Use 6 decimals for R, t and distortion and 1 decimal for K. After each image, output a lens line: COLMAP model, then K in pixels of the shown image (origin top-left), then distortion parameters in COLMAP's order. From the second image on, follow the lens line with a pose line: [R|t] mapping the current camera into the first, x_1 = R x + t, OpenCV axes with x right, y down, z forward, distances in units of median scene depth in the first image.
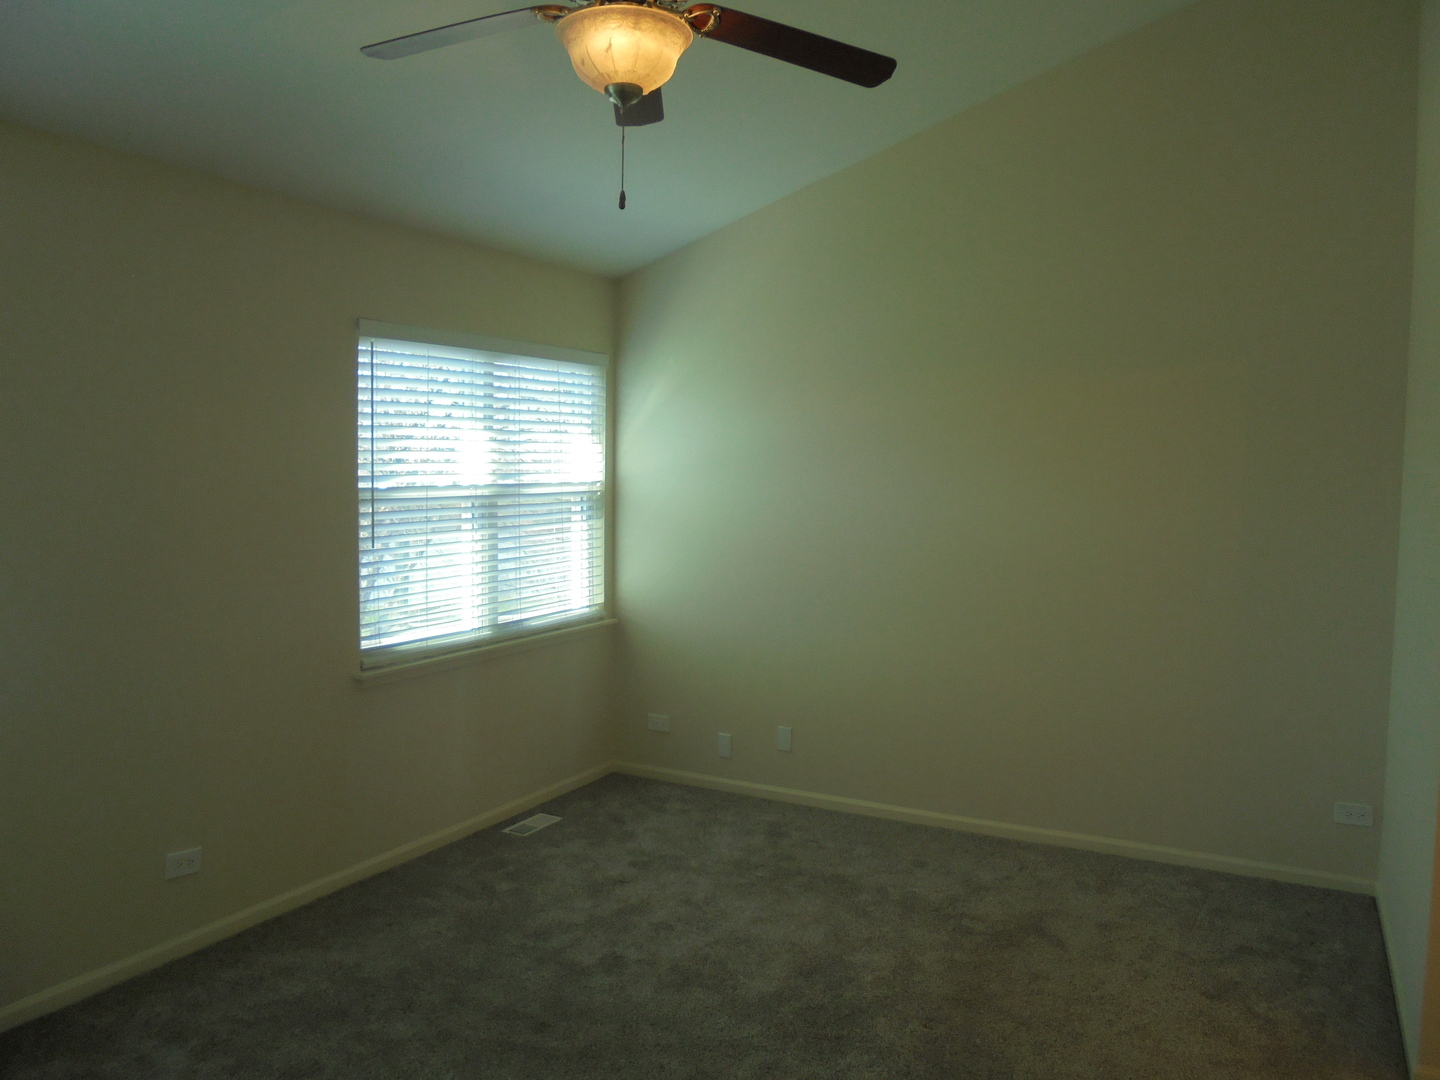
lens RADIAL K [[1046.2, 0, 641.5], [0, 1046.2, 516.1], [0, 0, 1]] dist [-0.117676, 0.069052]
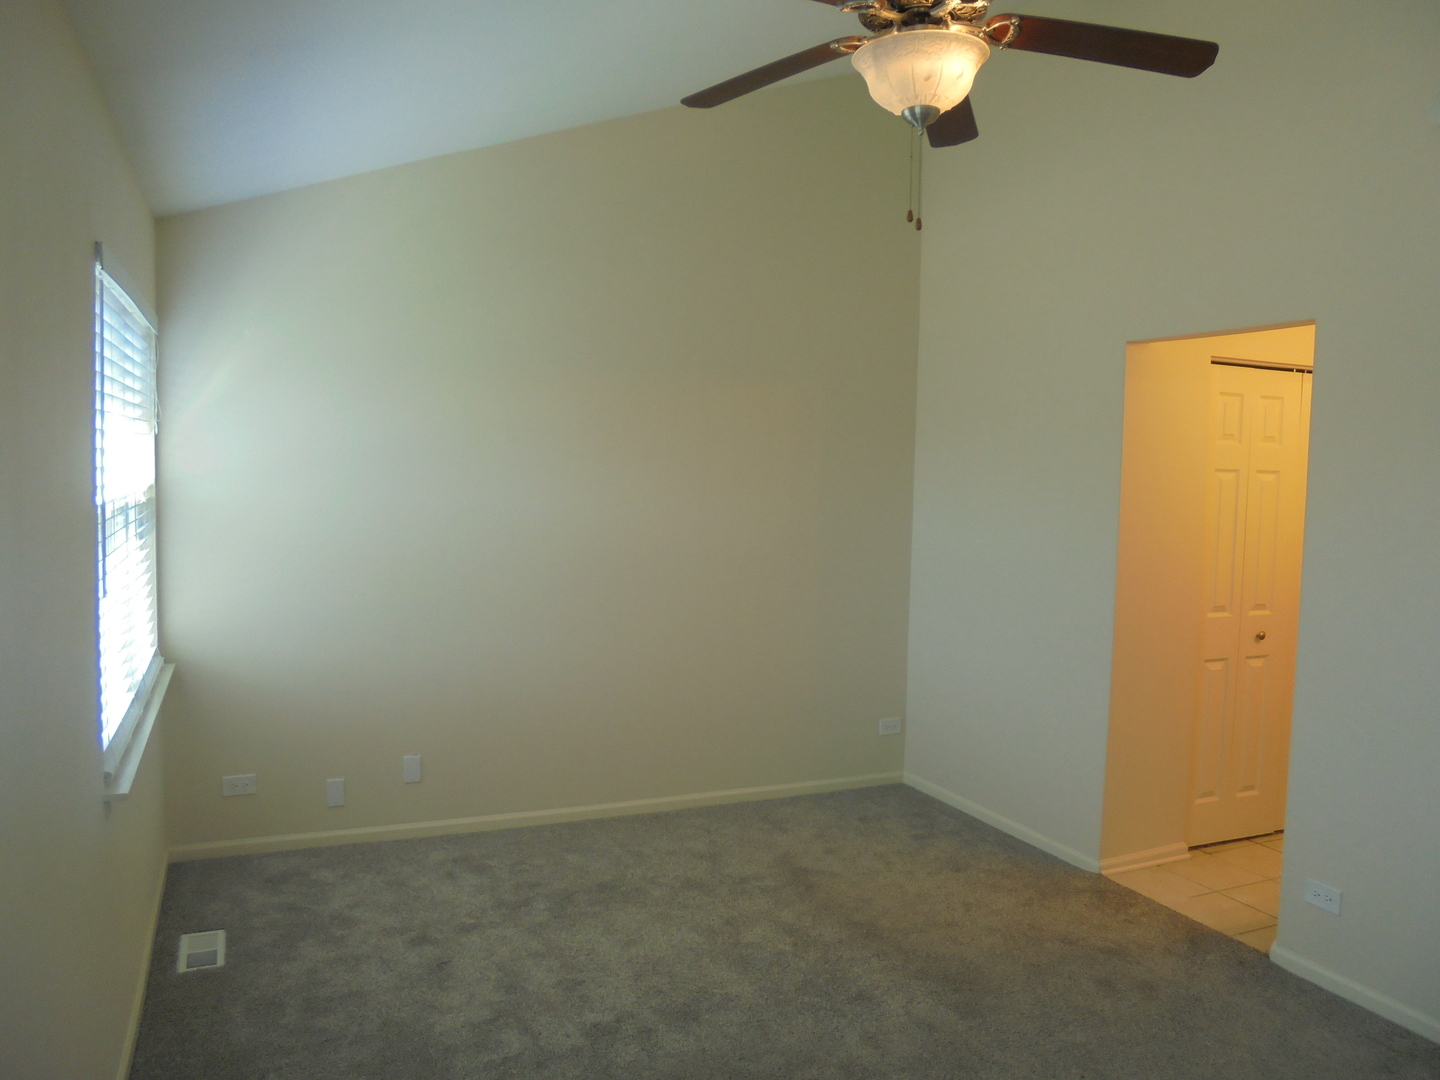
lens RADIAL K [[1086.5, 0, 717.0], [0, 1086.5, 536.2], [0, 0, 1]] dist [-0.126412, 0.103608]
pose [[0.614592, -0.053648, 0.787018, -0.516938], [0.029159, 0.998548, 0.045297, -0.025154], [-0.788306, -0.004891, 0.615264, 0.277898]]
